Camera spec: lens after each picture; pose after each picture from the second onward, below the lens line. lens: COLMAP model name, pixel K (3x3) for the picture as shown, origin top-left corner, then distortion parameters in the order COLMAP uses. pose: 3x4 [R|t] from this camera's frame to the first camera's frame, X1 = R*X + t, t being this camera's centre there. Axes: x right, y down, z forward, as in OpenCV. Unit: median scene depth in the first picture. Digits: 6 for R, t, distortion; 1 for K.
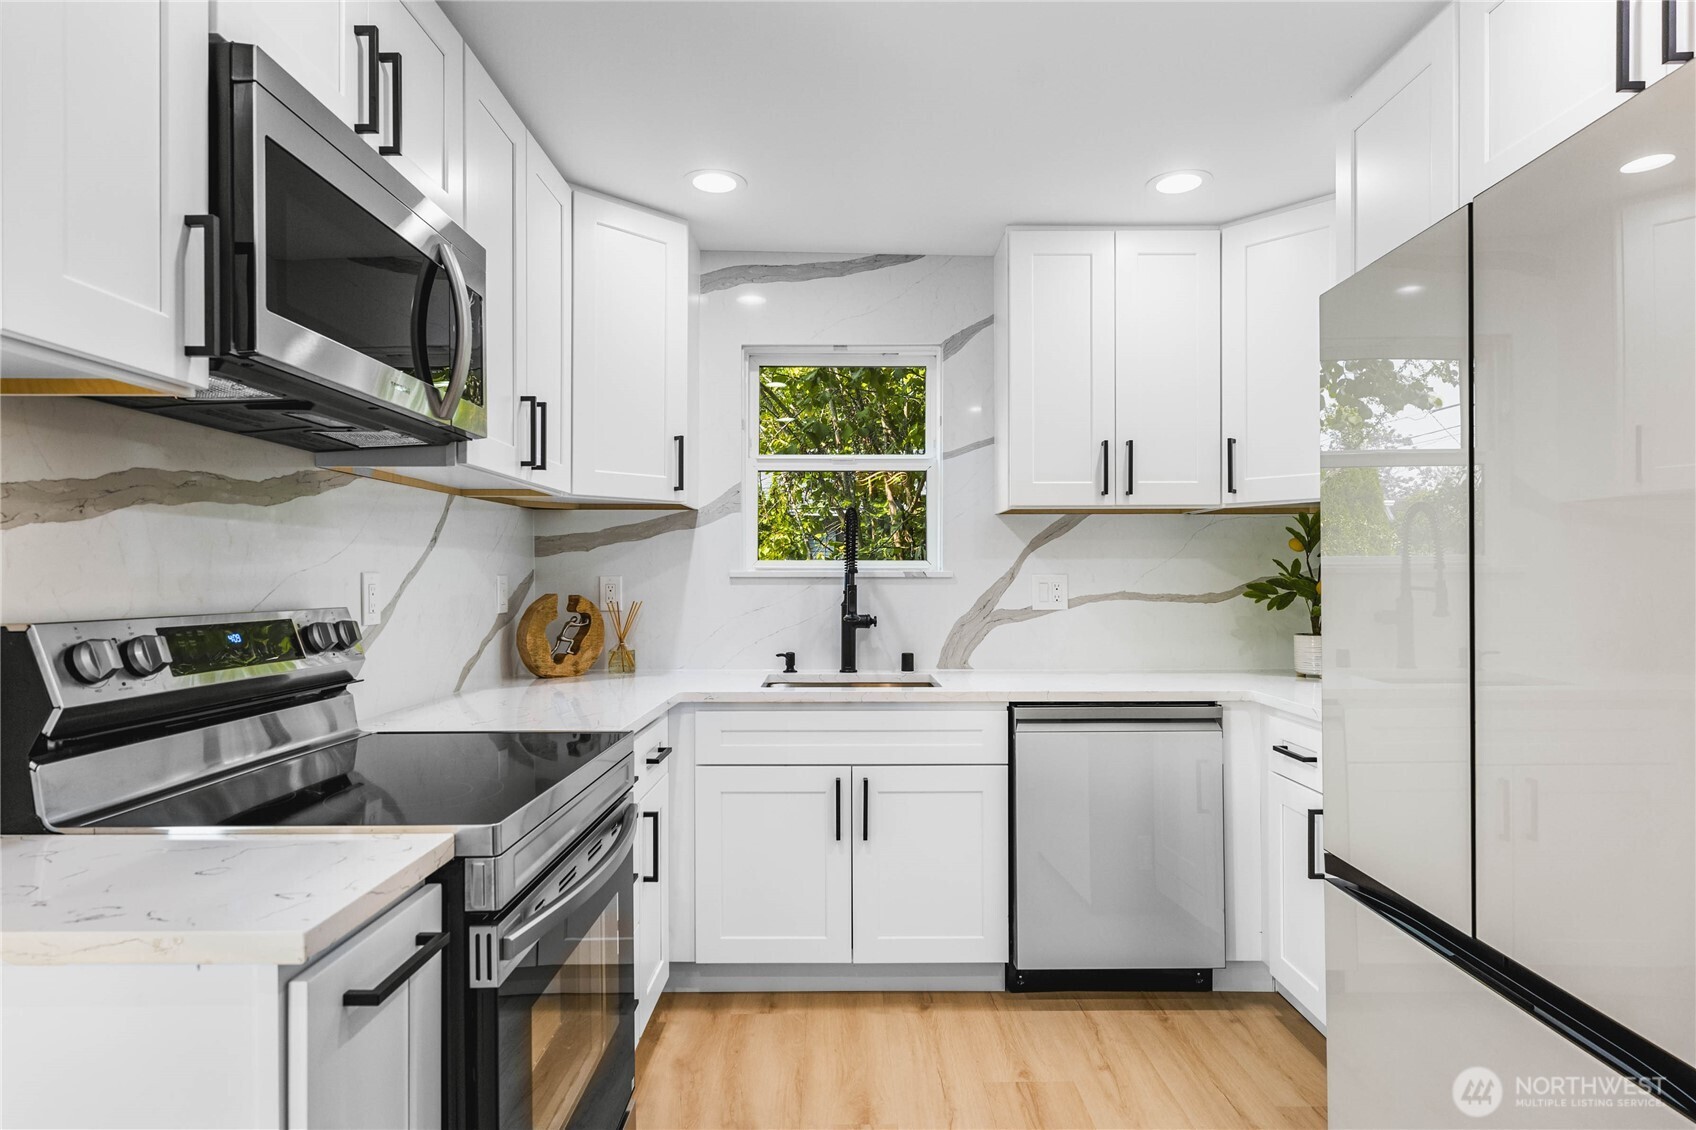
lens RADIAL K [[947.8, 0, 849.9], [0, 947.8, 581.0], [0, 0, 1]] dist [-0.001472, 0.001696]
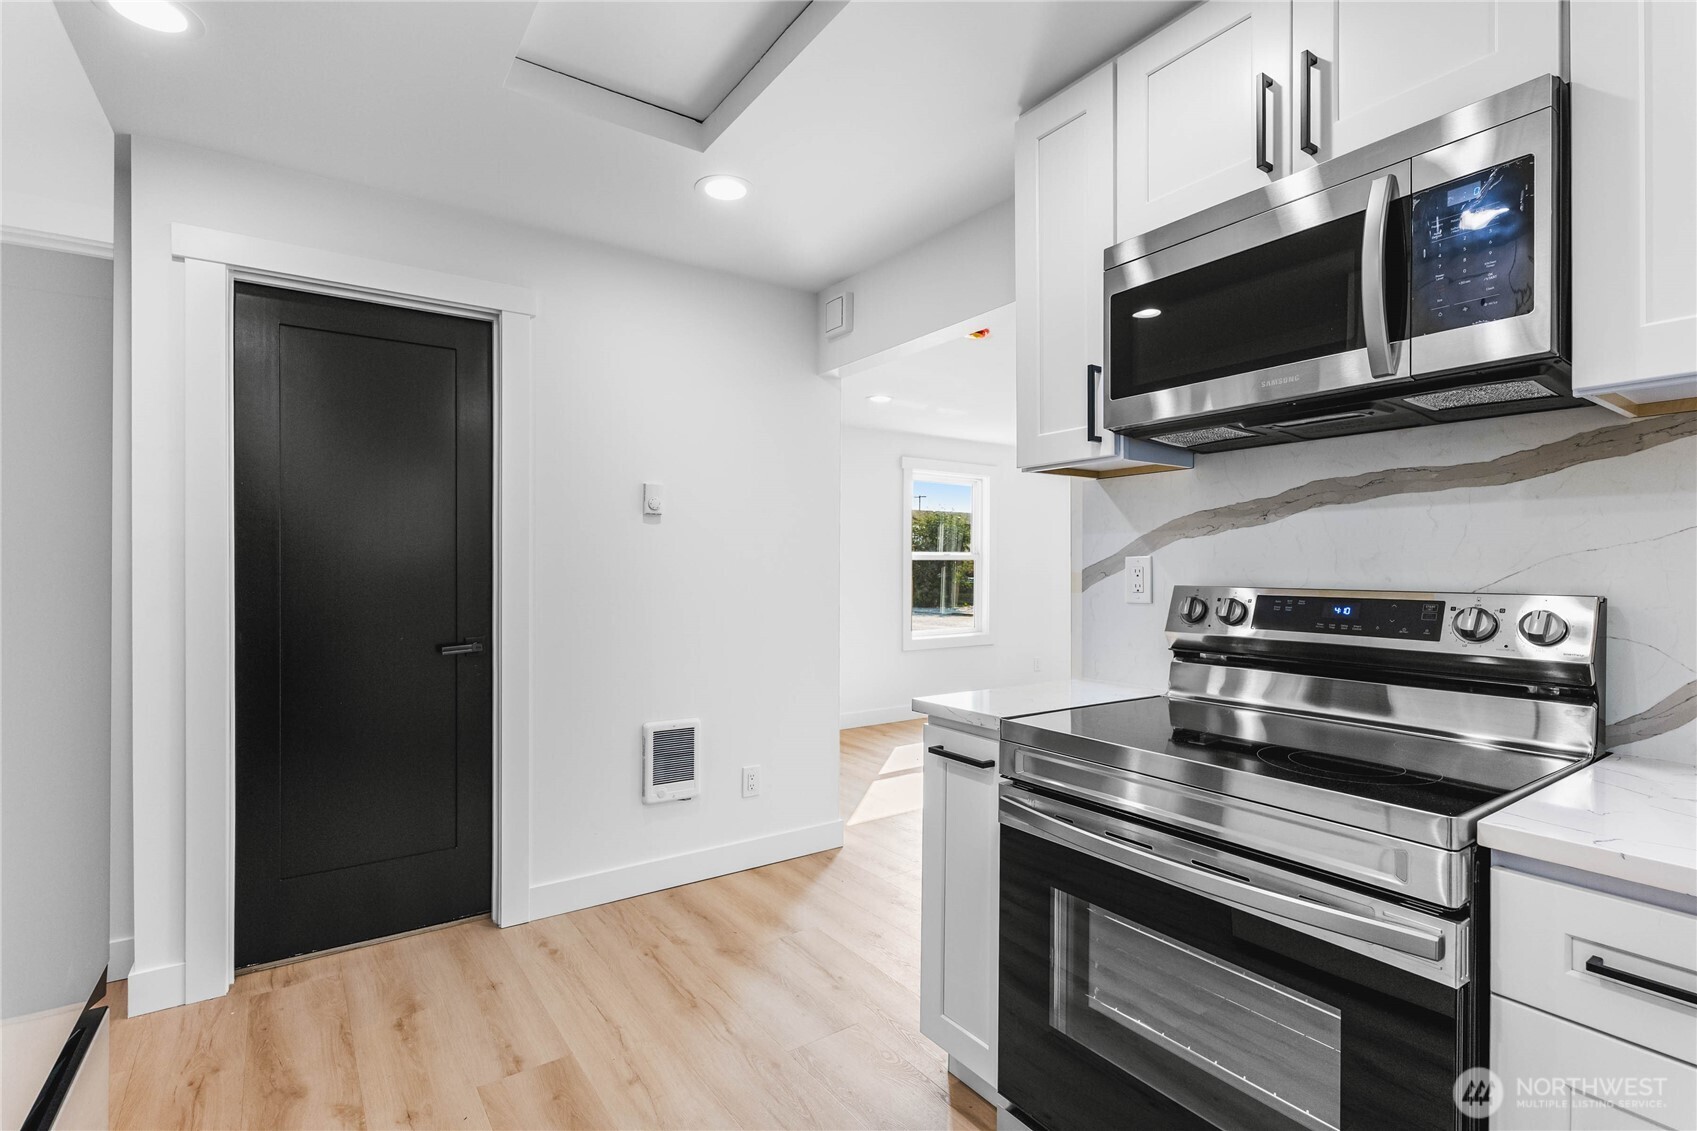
lens RADIAL K [[790.9, 0, 841.4], [0, 790.9, 570.2], [0, 0, 1]] dist [0.001147, 0.000287]
pose [[-0.825791, 0.003347, -0.563967, 0.256431], [-0.001257, 0.999969, 0.007775, 0.001307], [0.563975, 0.007129, -0.825761, 0.860642]]
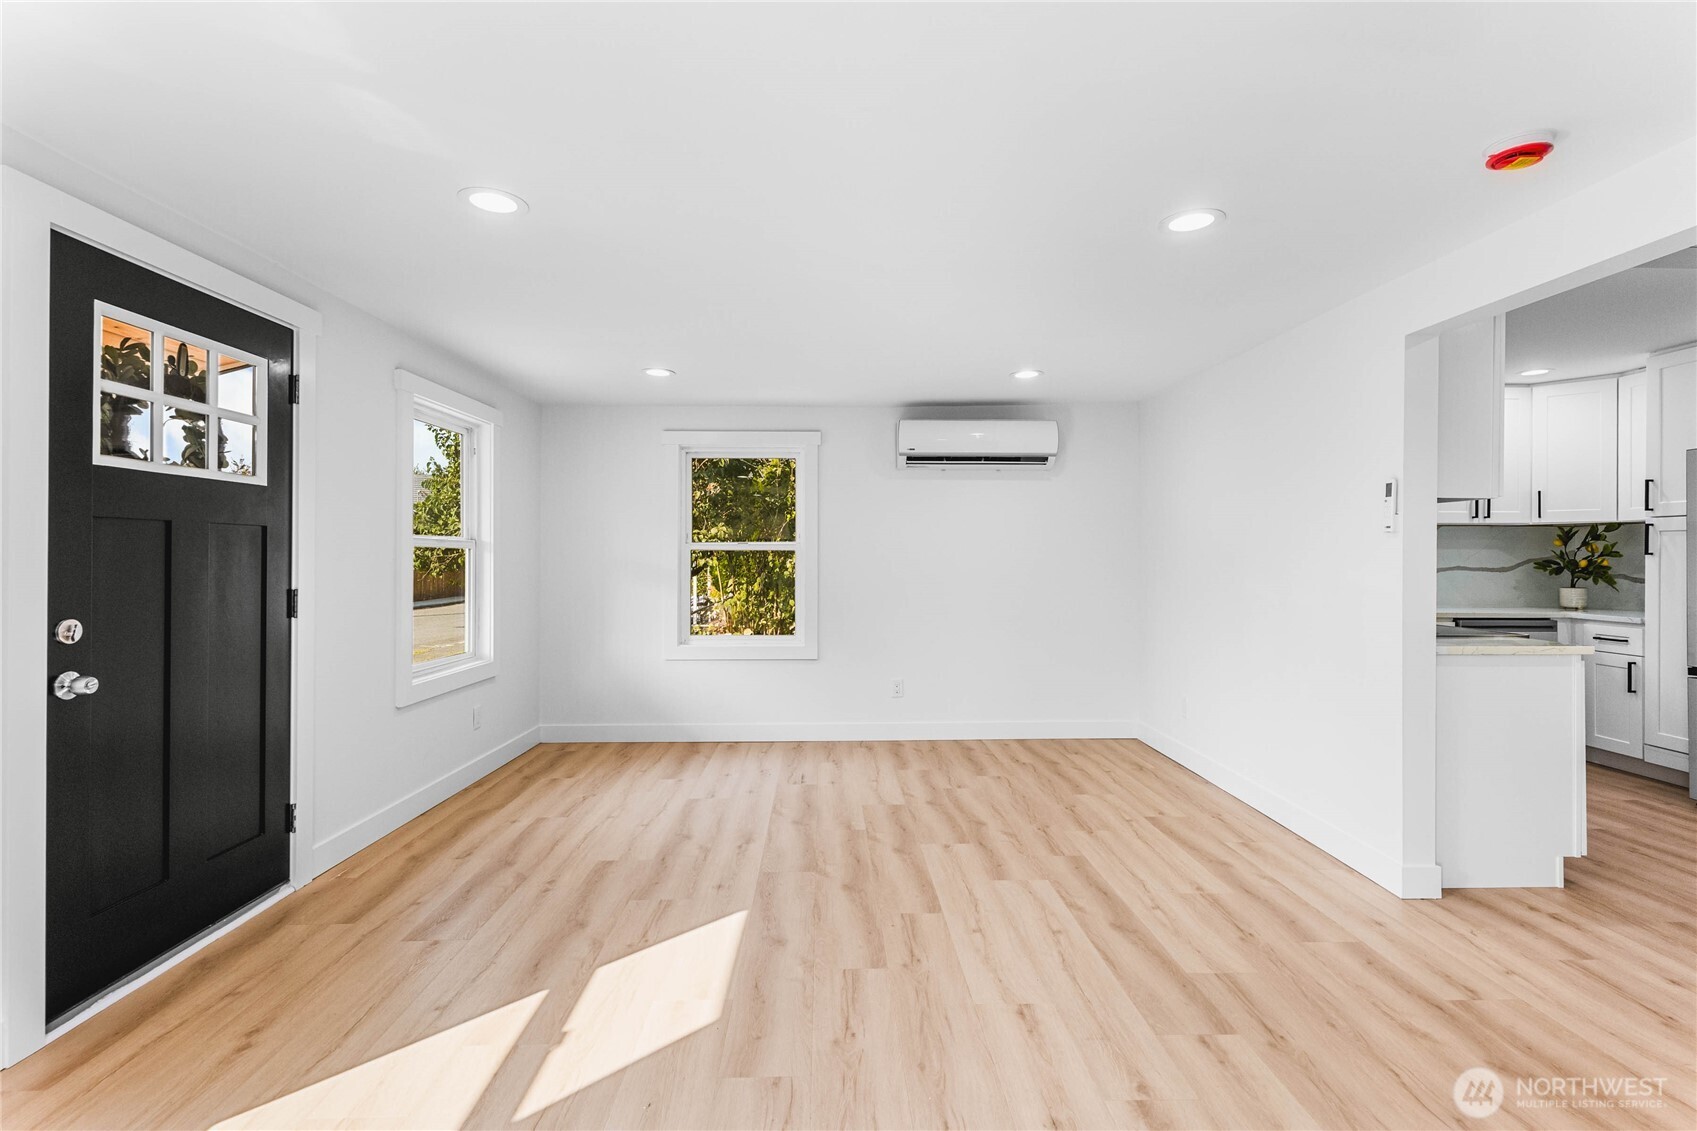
lens RADIAL K [[795.4, 0, 846.8], [0, 795.4, 554.4], [0, 0, 1]] dist [0.002280, 0.000753]
pose [[0.999704, 0.004100, 0.023972, -1.226933], [-0.003991, 0.999982, -0.004584, -0.000329], [-0.023990, 0.004487, 0.999702, -0.739307]]
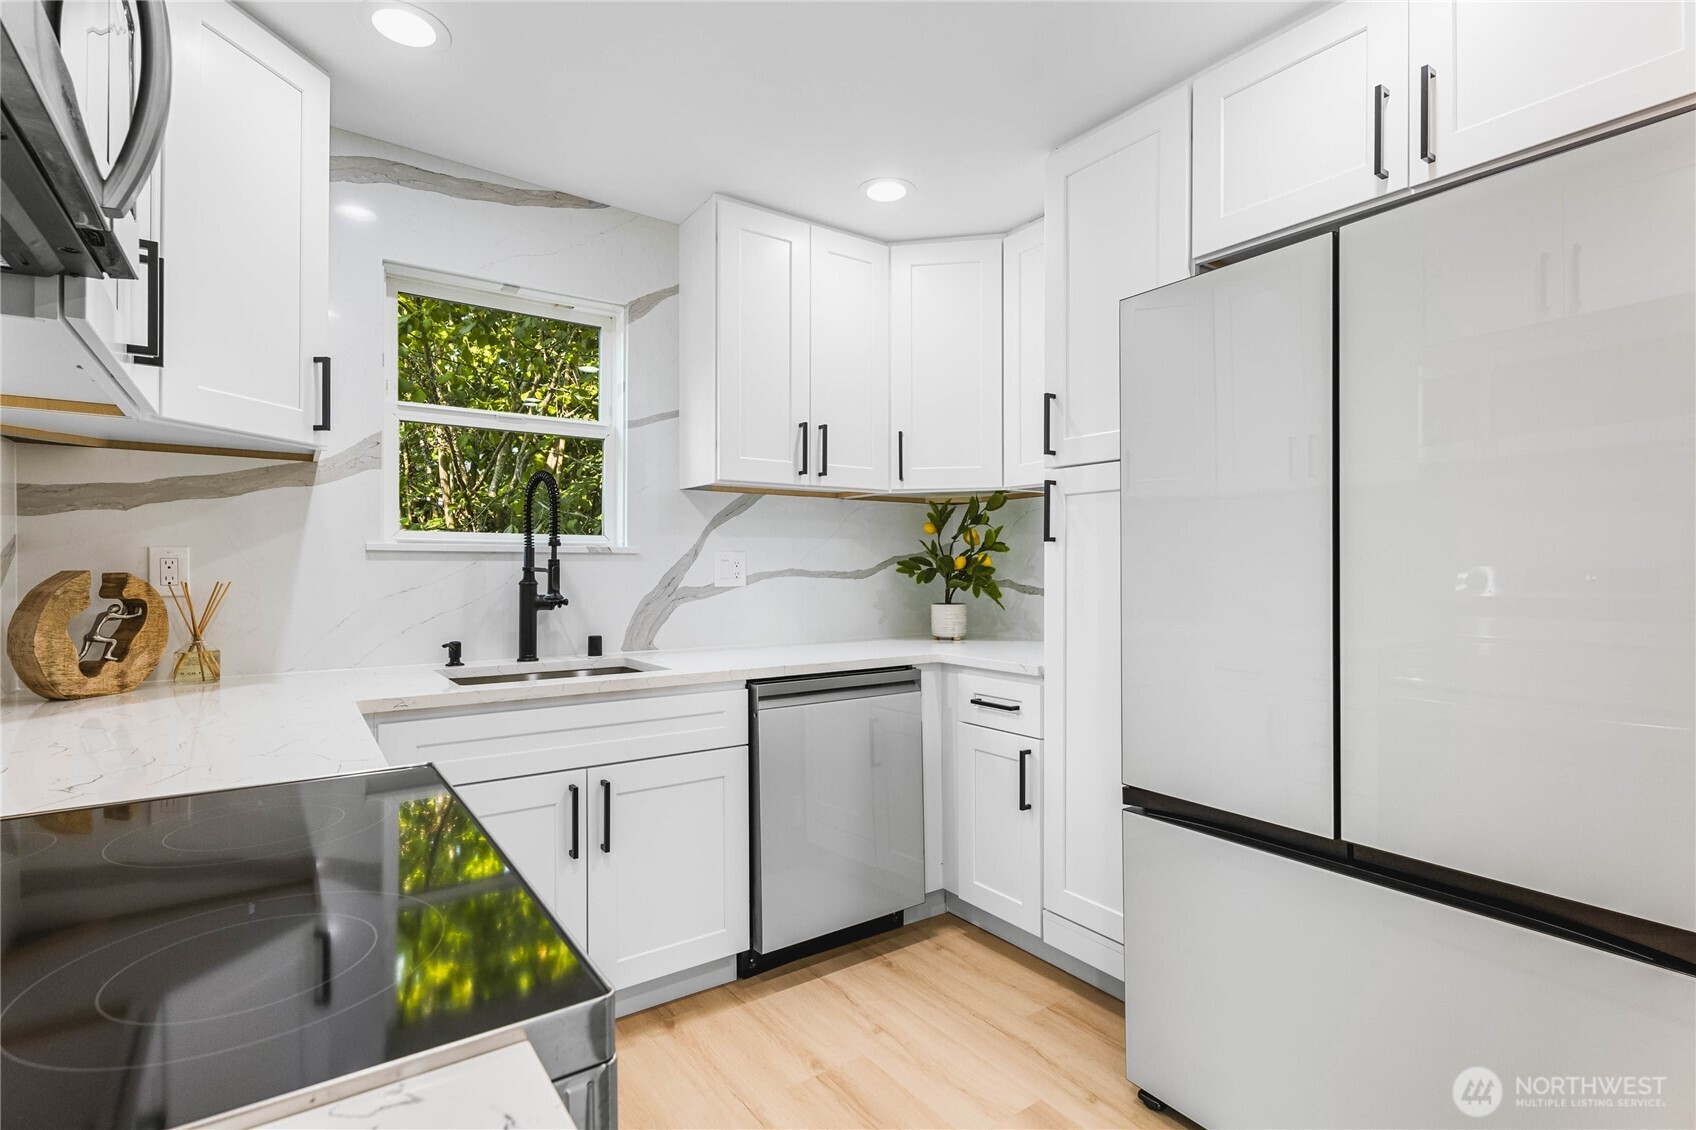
lens RADIAL K [[816.7, 0, 847.9], [0, 816.7, 567.9], [0, 0, 1]] dist [0.000349, 0.000346]
pose [[0.817299, 0.000356, 0.576213, -0.230168], [0.001825, 0.999993, -0.003207, 0.016215], [-0.576210, 0.003672, 0.817293, 0.258714]]
